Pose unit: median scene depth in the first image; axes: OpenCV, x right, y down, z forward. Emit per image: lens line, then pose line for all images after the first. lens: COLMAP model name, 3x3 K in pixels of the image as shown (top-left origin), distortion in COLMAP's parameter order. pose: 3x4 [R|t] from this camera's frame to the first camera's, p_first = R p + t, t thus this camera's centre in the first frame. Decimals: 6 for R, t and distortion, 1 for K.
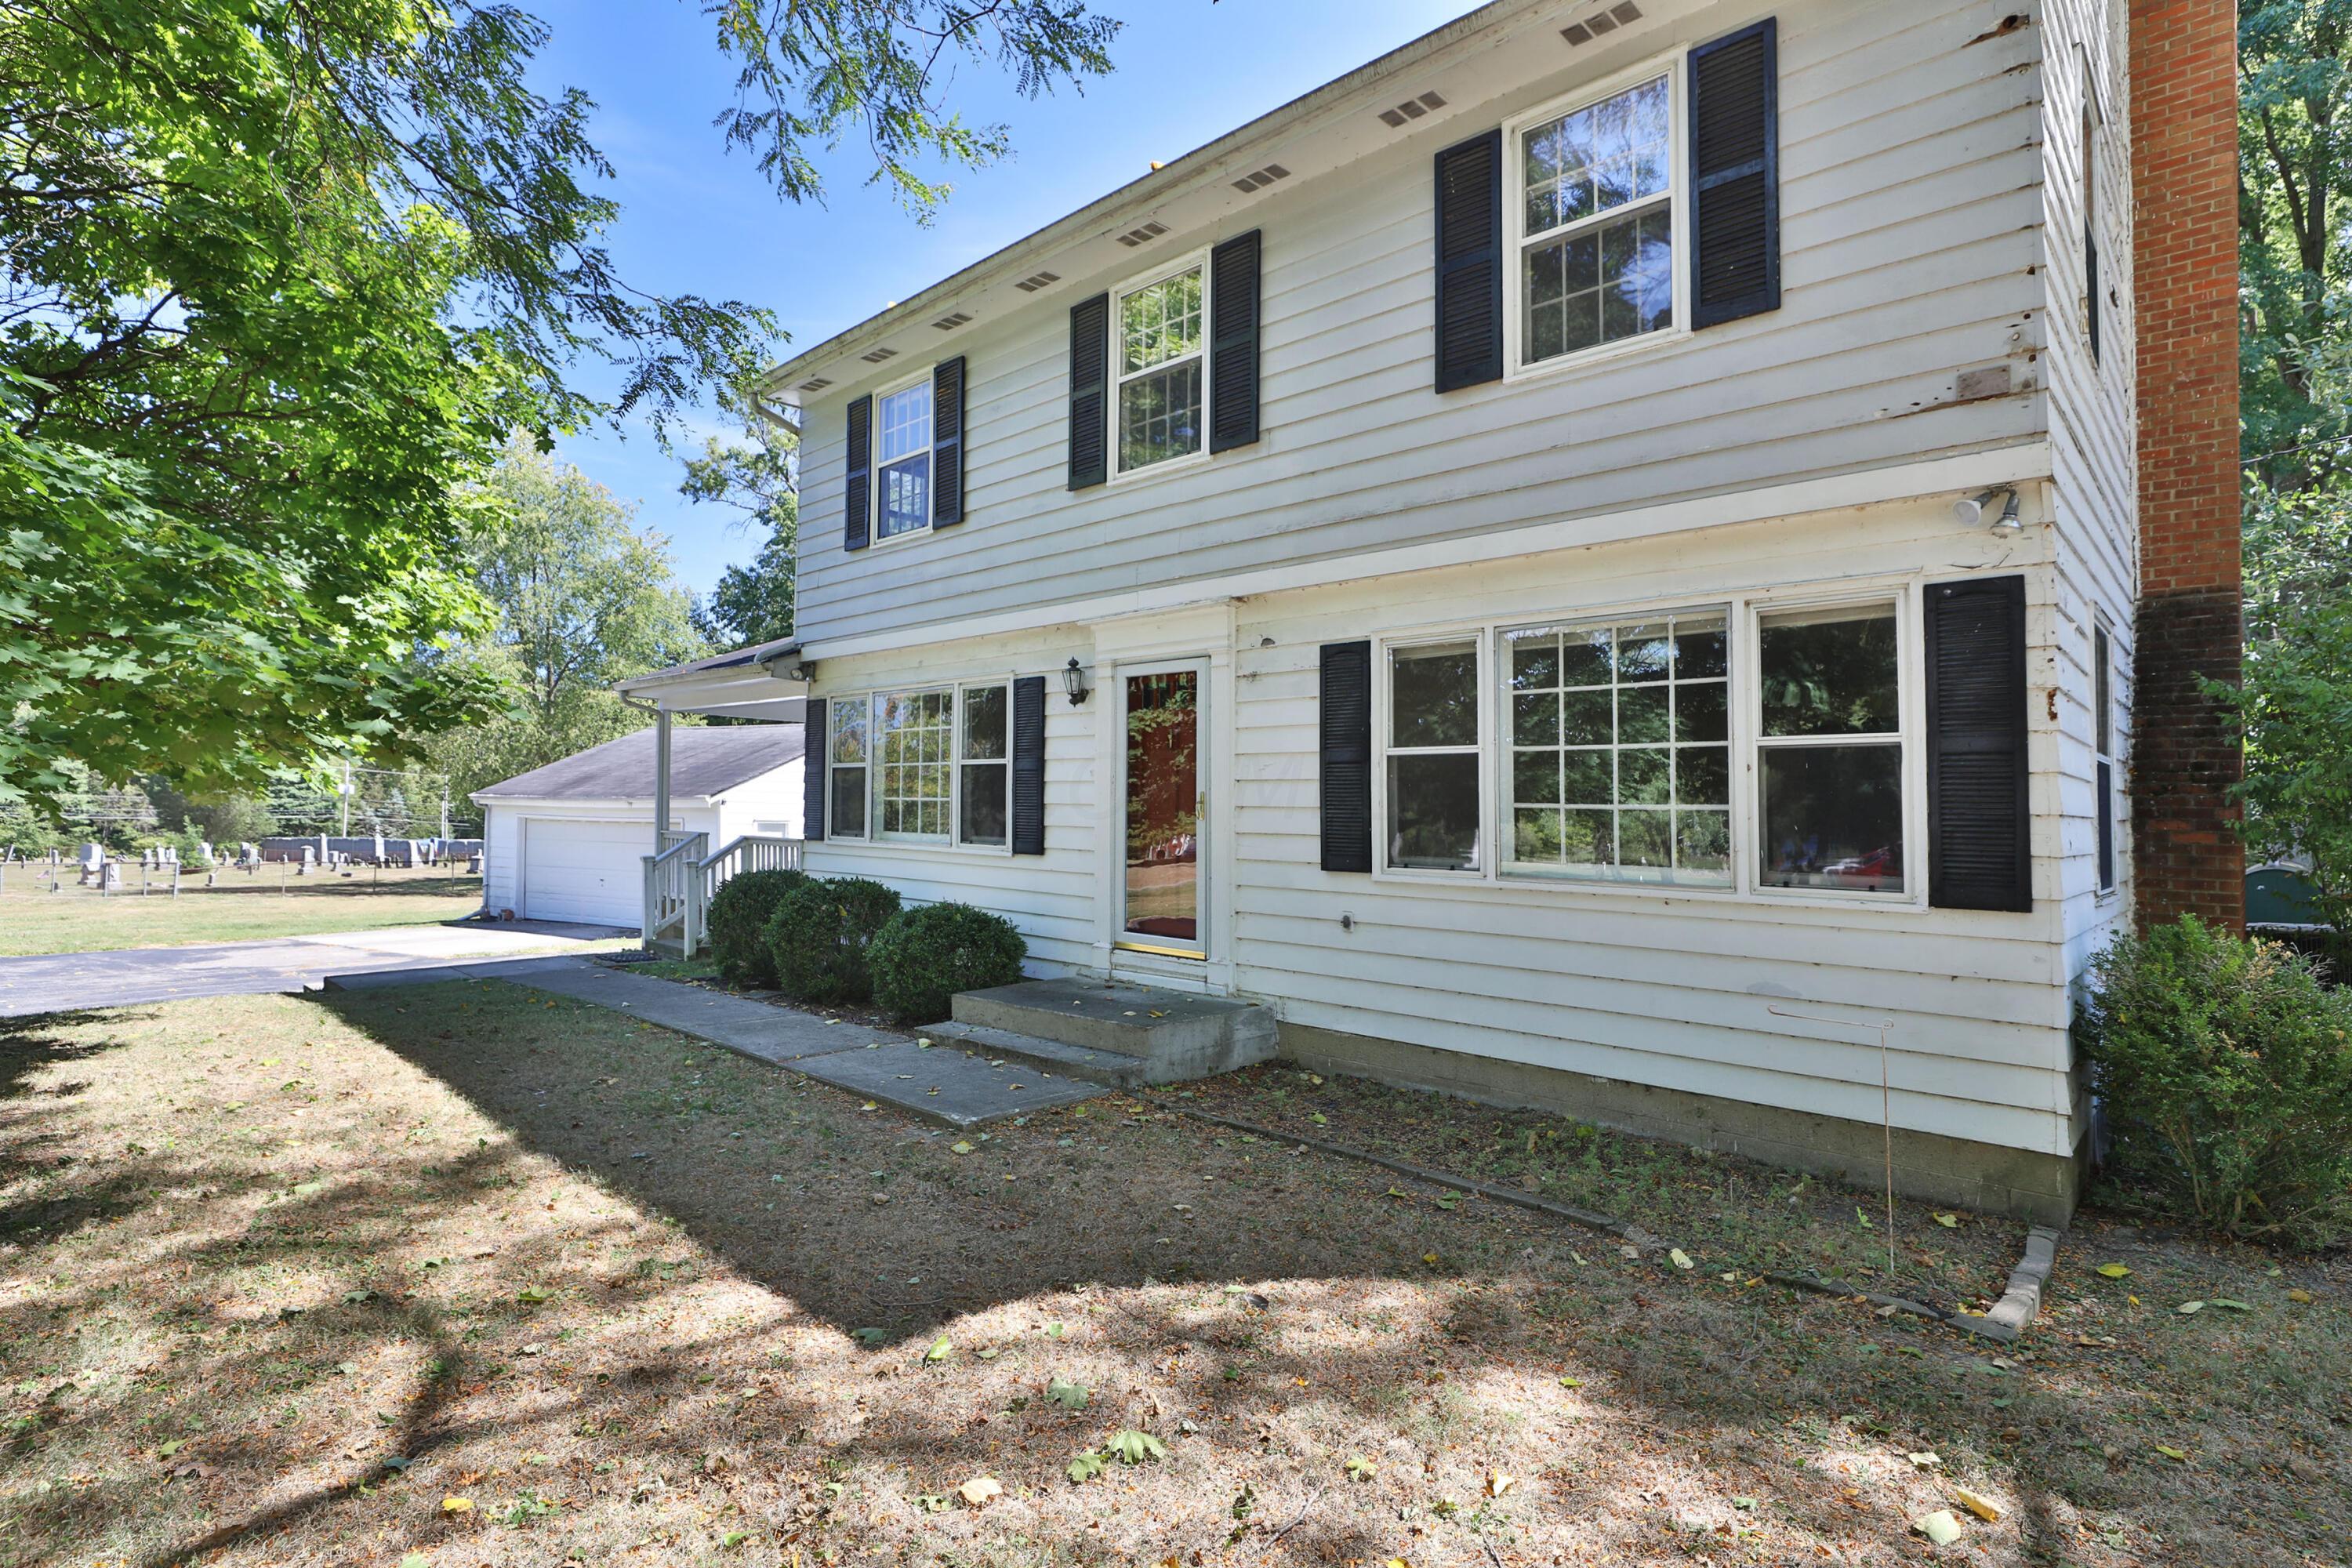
lens RADIAL K [[1163.2, 0, 1180.1], [0, 1163.2, 802.7], [0, 0, 1]] dist [-0.005767, -0.000536]
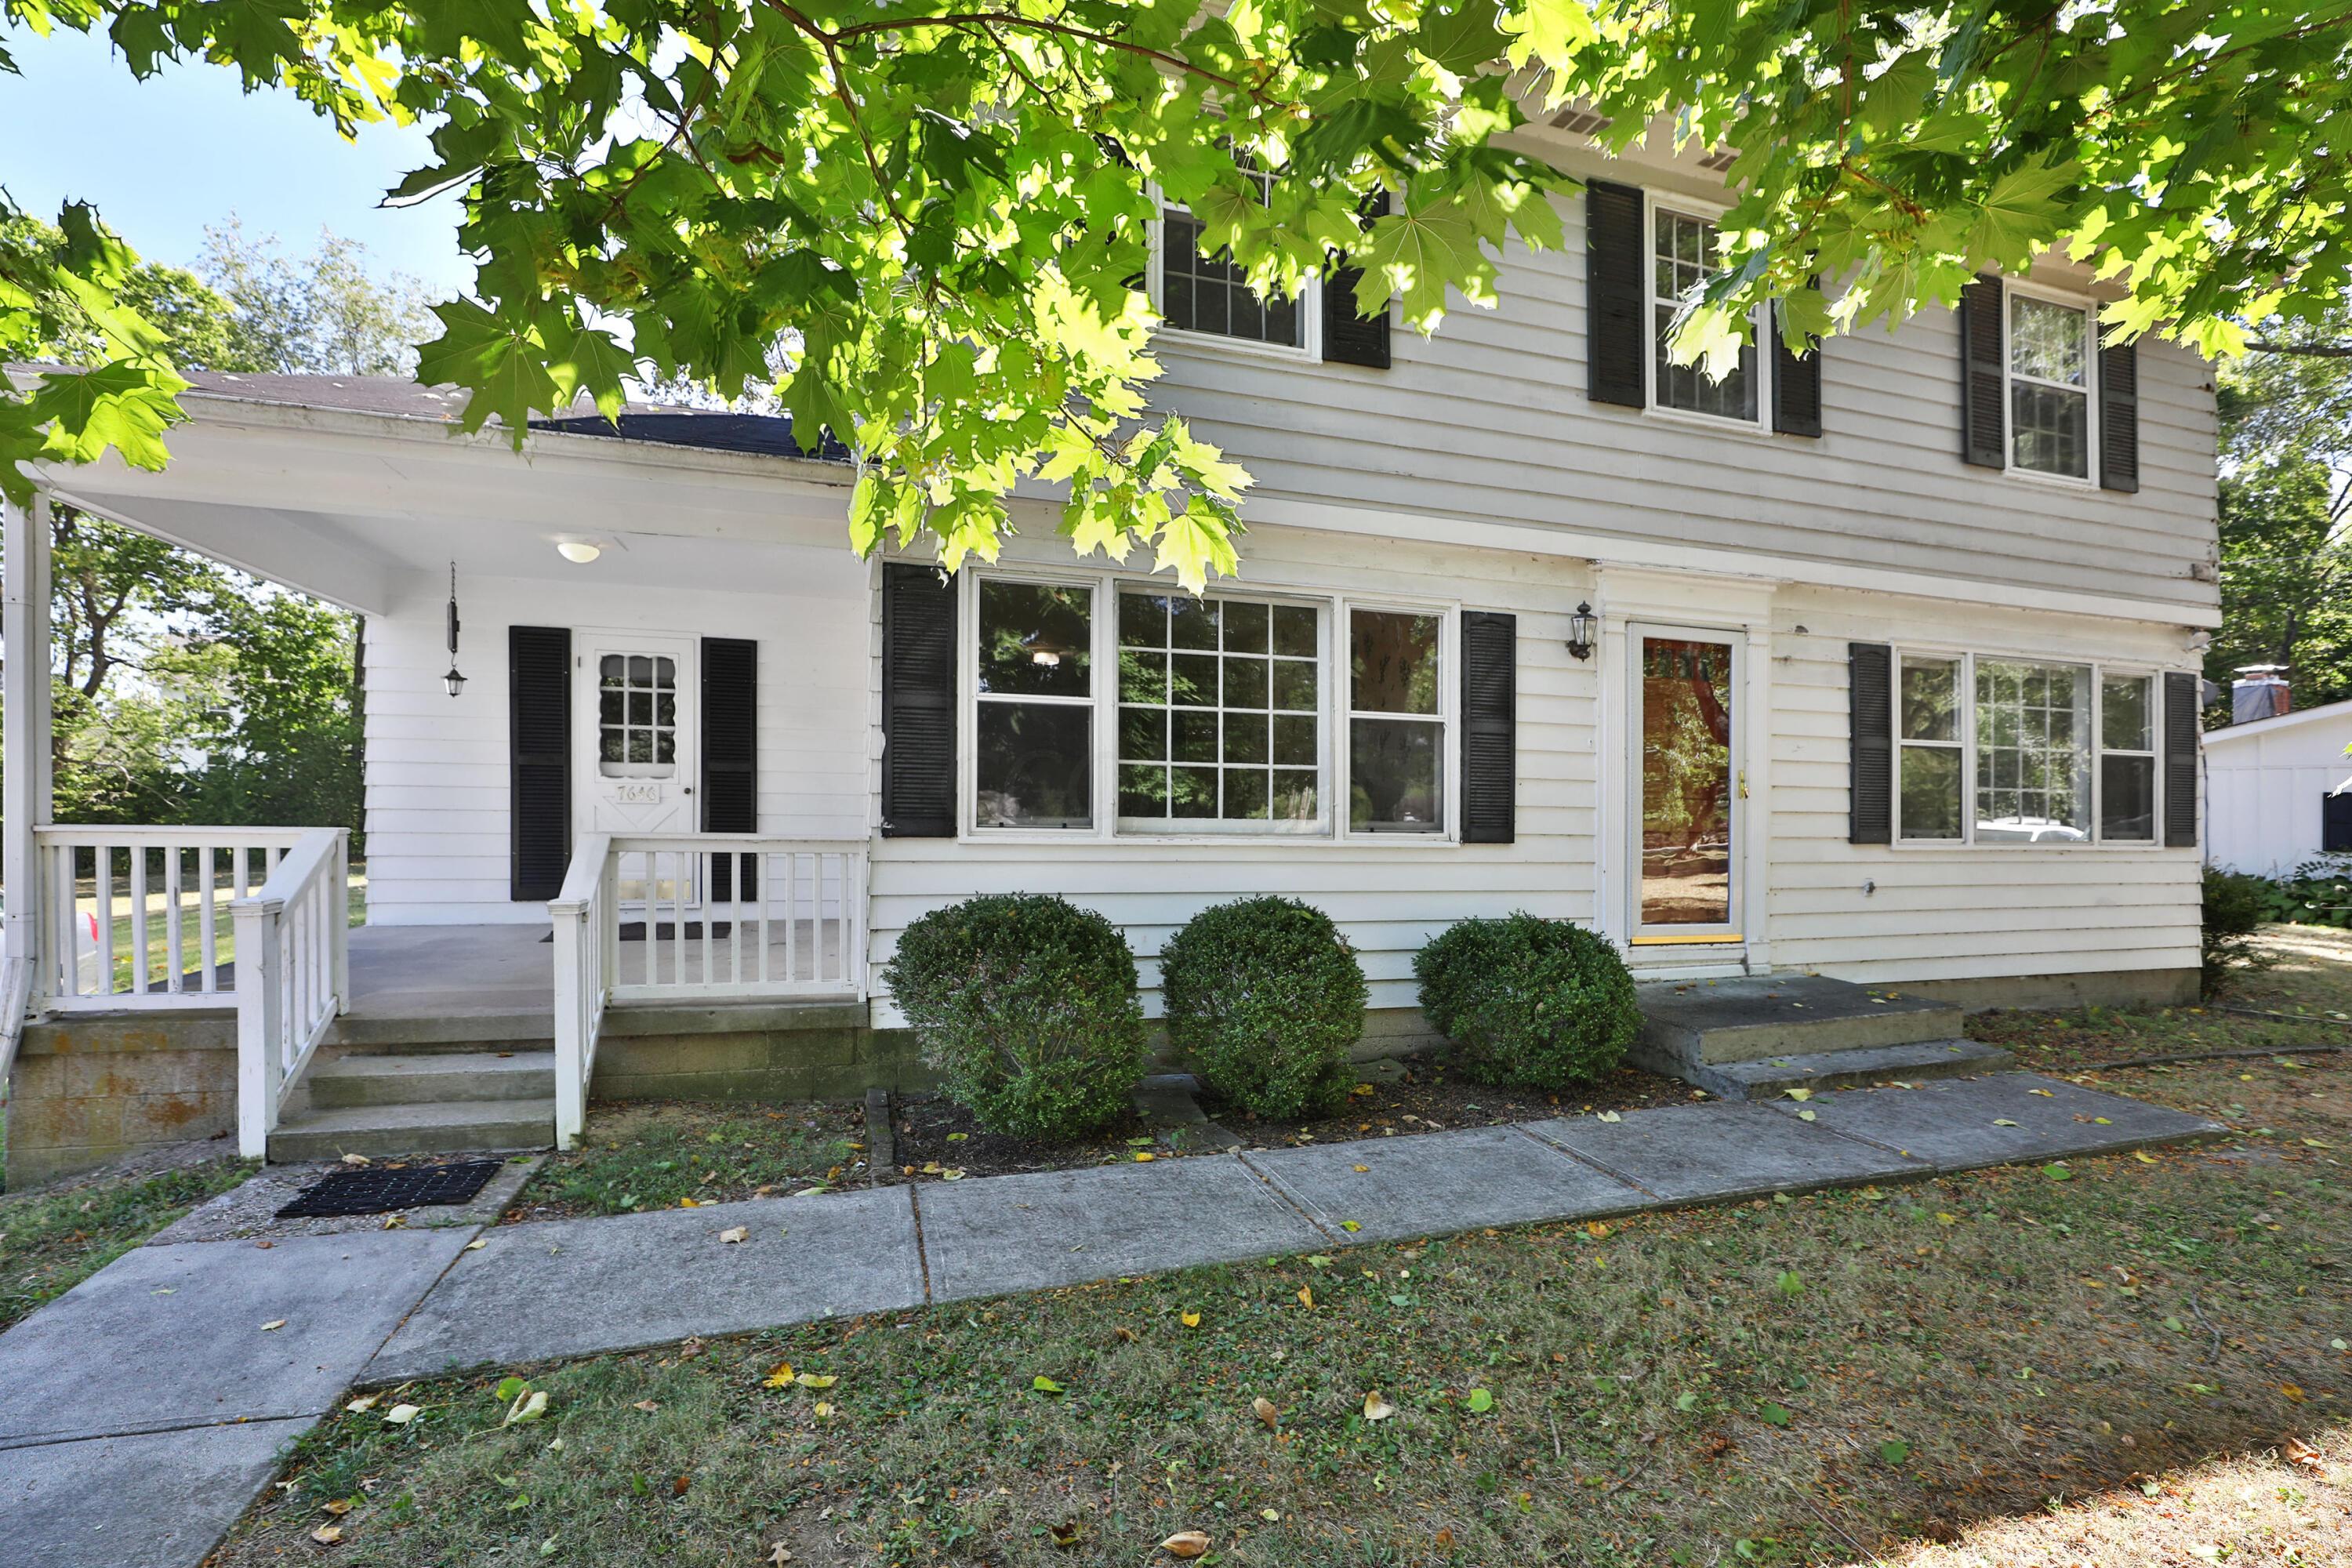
lens RADIAL K [[1132.2, 0, 1180.8], [0, 1132.2, 765.8], [0, 0, 1]] dist [-0.003826, 0.000263]
pose [[0.451320, 0.001816, 0.892360, -1.002132], [-0.026281, 0.999591, 0.011257, -0.011145], [-0.891975, -0.028532, 0.451183, 0.951697]]
